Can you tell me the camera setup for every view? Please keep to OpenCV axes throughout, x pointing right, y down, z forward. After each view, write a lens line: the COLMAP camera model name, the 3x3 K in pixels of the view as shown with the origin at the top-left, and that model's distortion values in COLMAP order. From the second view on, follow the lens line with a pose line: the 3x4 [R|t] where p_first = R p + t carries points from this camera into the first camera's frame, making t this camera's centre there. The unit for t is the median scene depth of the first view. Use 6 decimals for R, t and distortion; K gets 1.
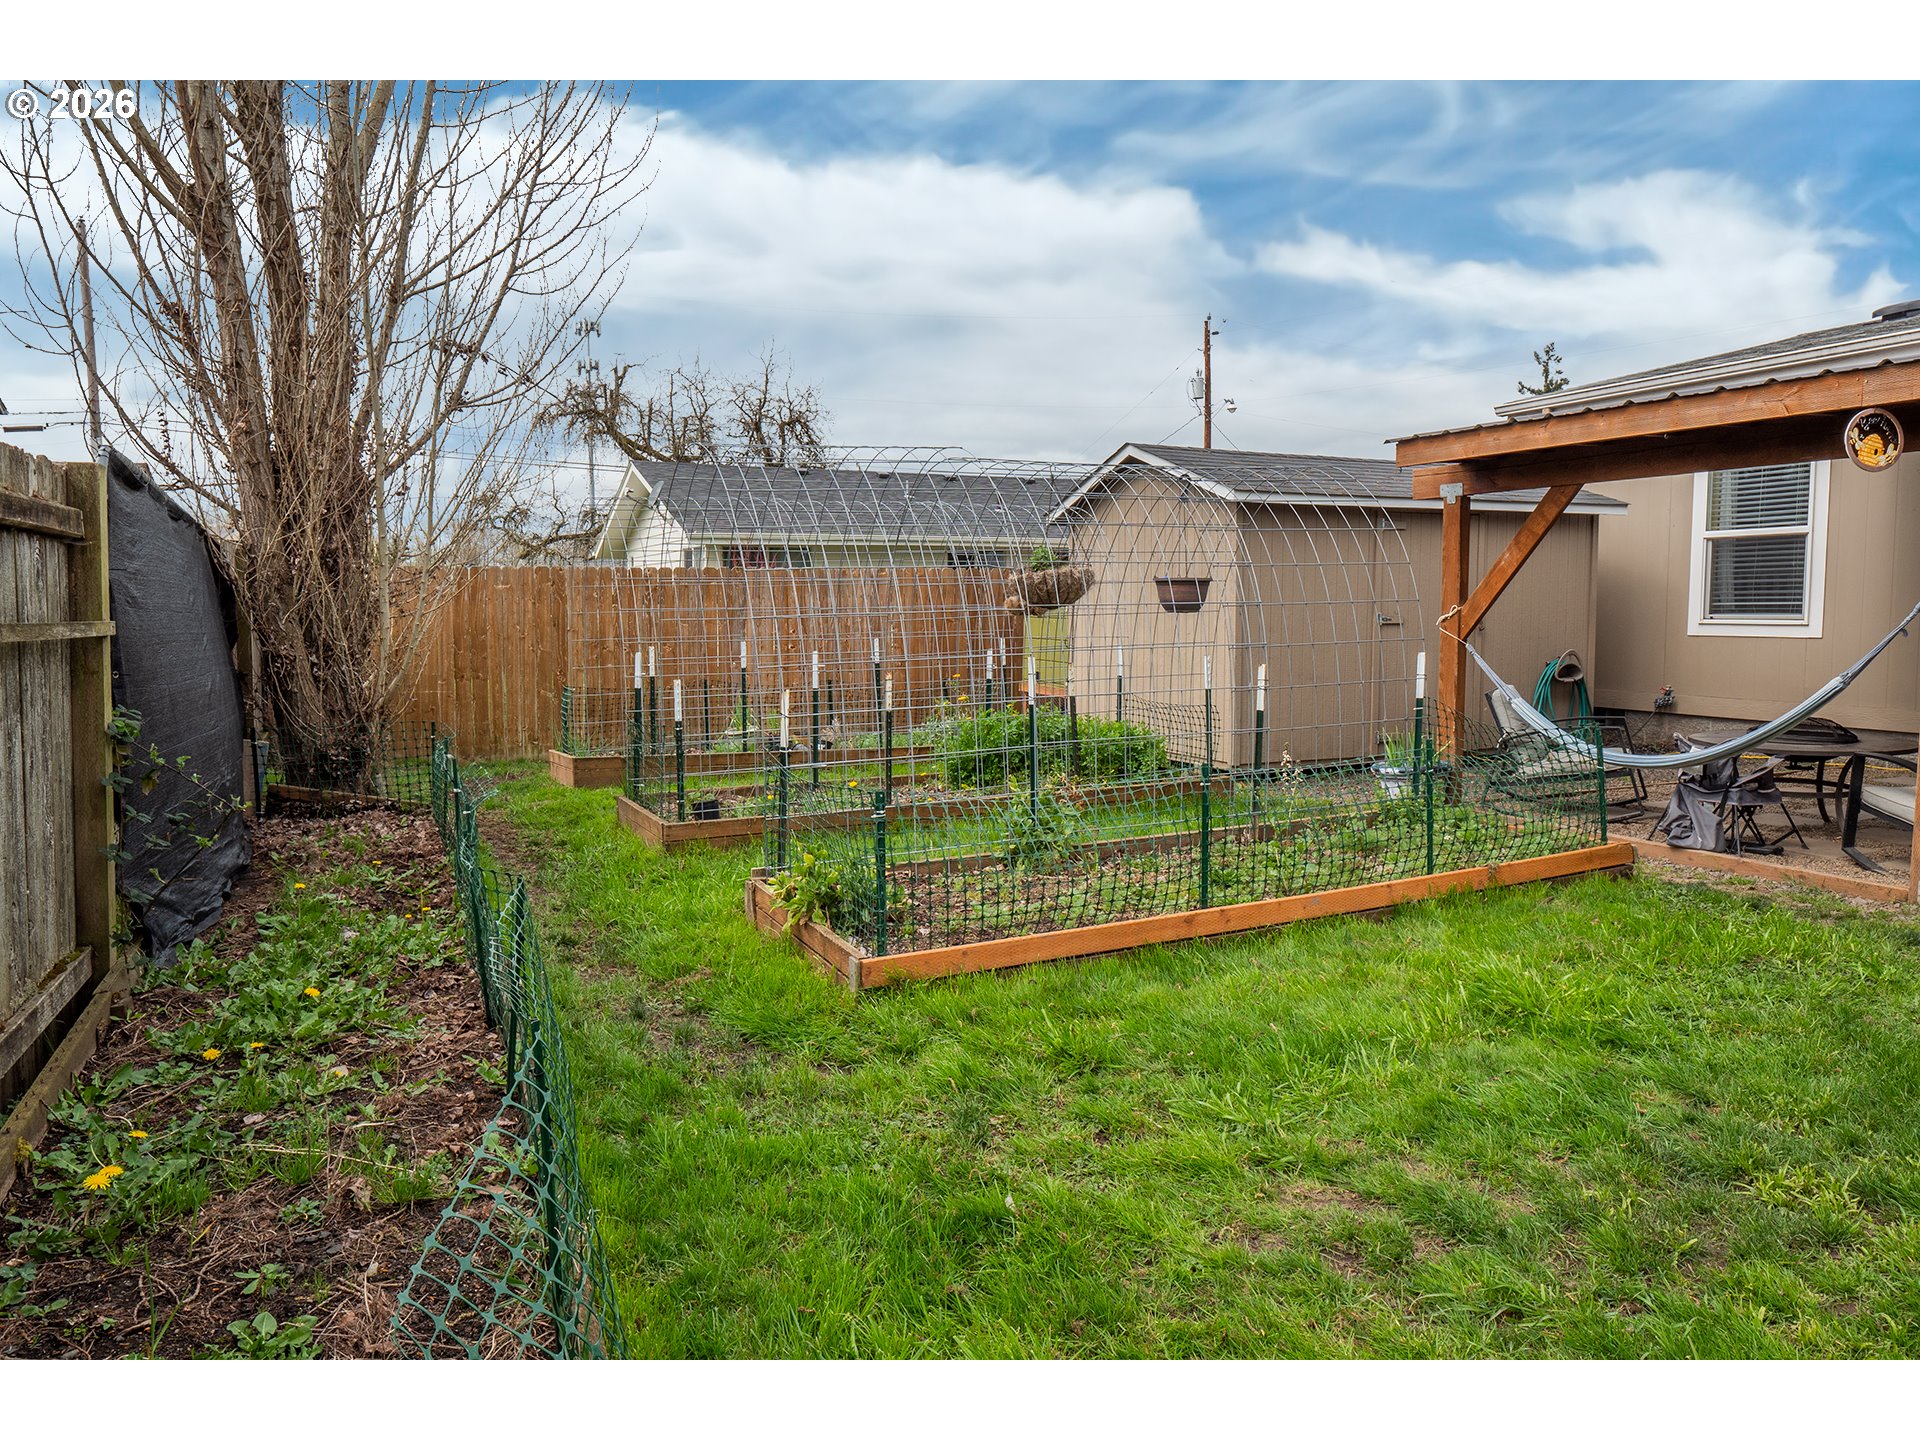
lens RADIAL K [[948.9, 0, 950.1], [0, 948.9, 717.5], [0, 0, 1]] dist [-0.005153, -0.001031]
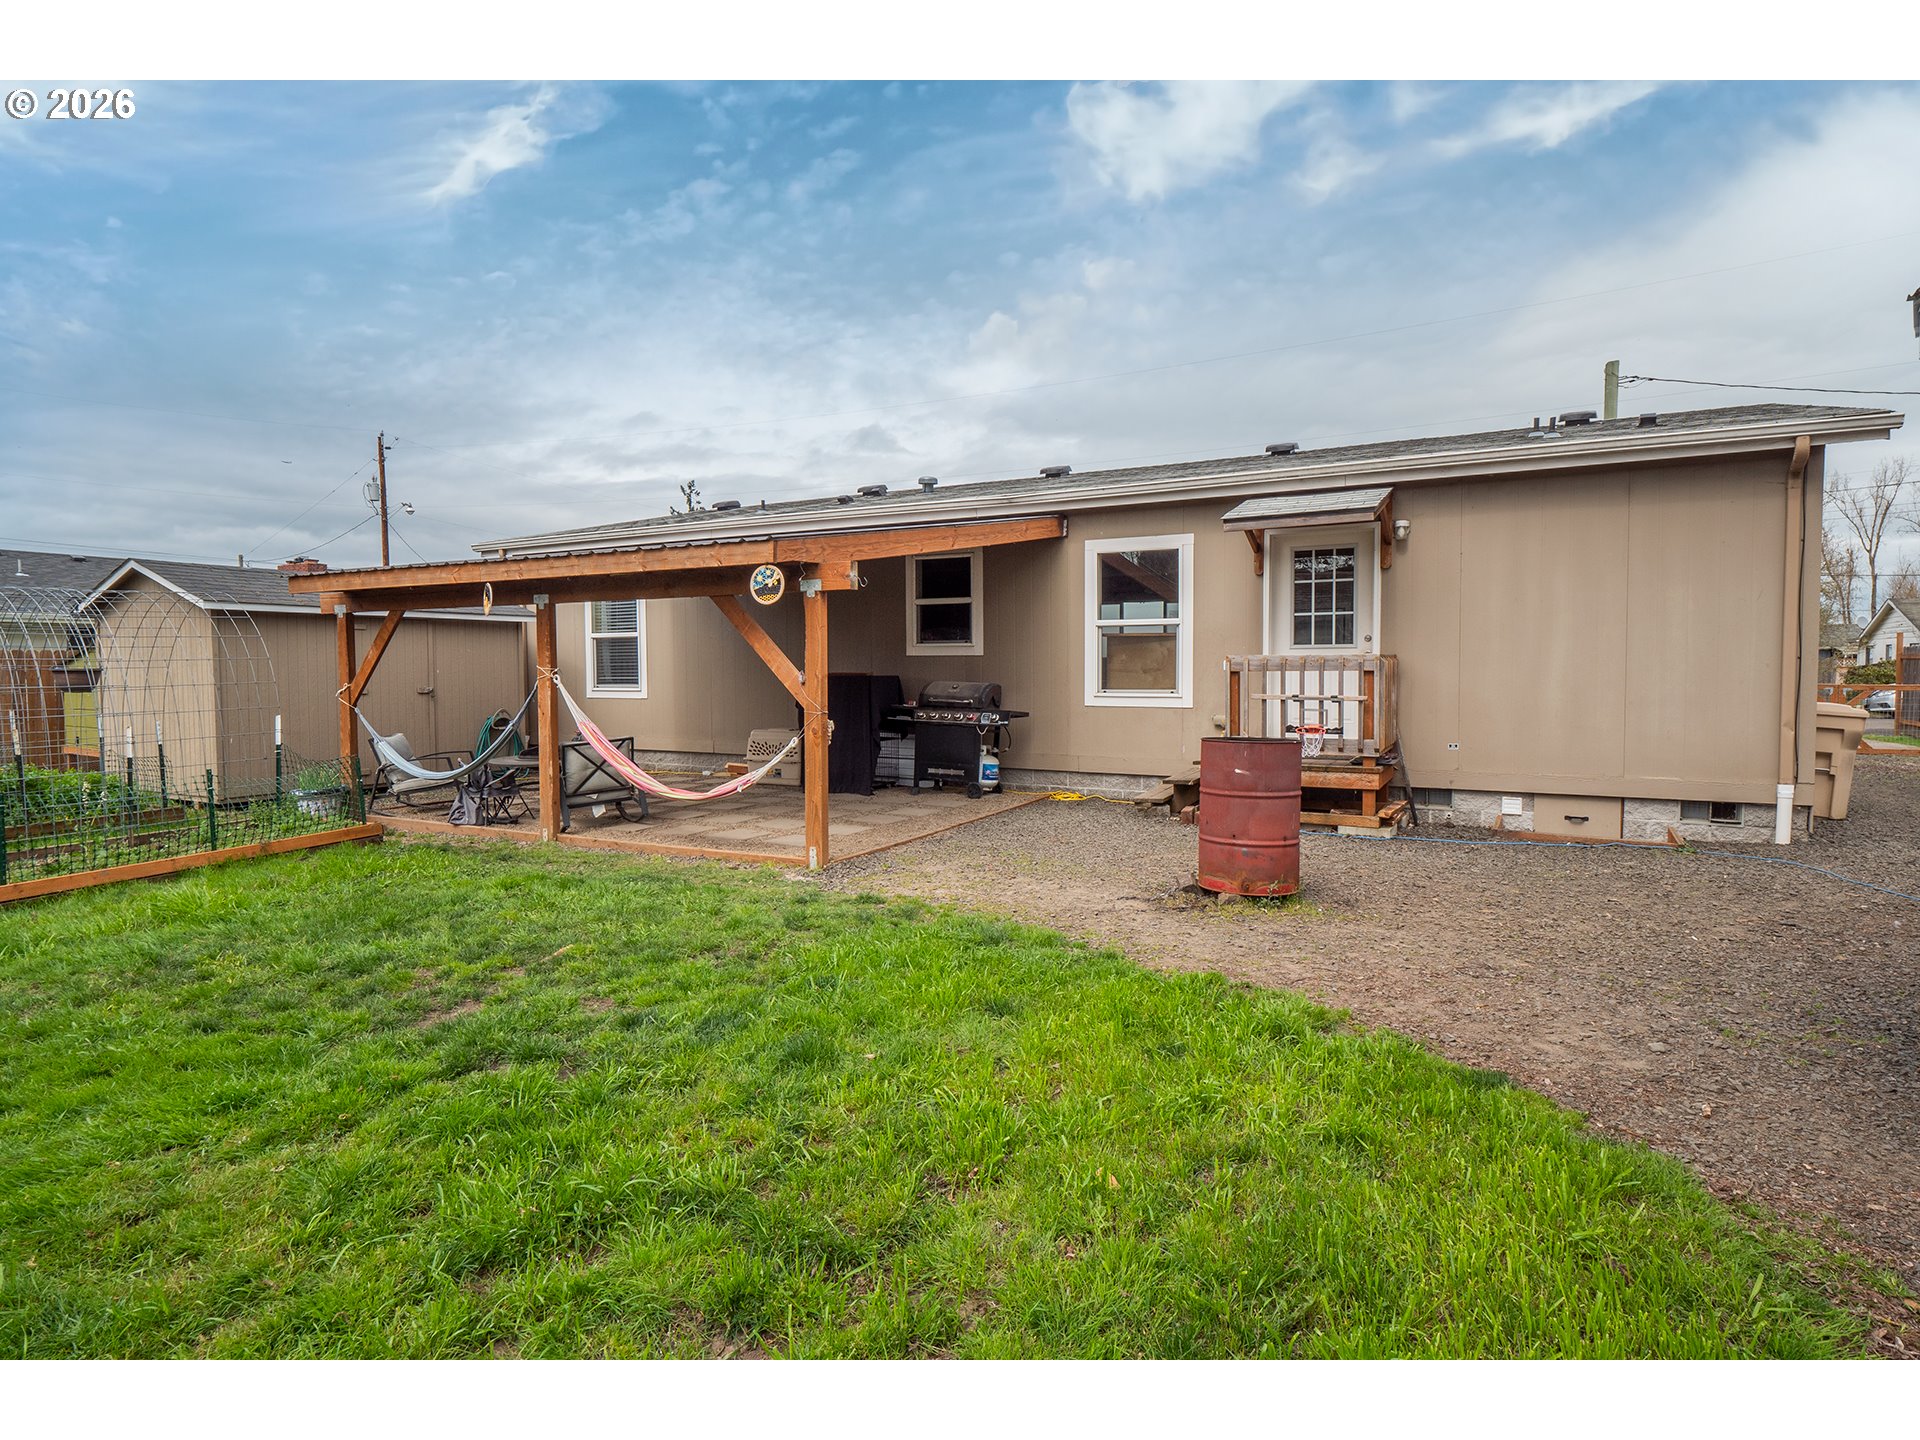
lens RADIAL K [[948.9, 0, 950.1], [0, 948.9, 717.5], [0, 0, 1]] dist [-0.005153, -0.001031]
pose [[0.854094, -0.029282, 0.519294, 0.502948], [0.059418, 0.997371, -0.041485, 0.052349], [-0.516714, 0.066288, 0.853588, -0.726174]]
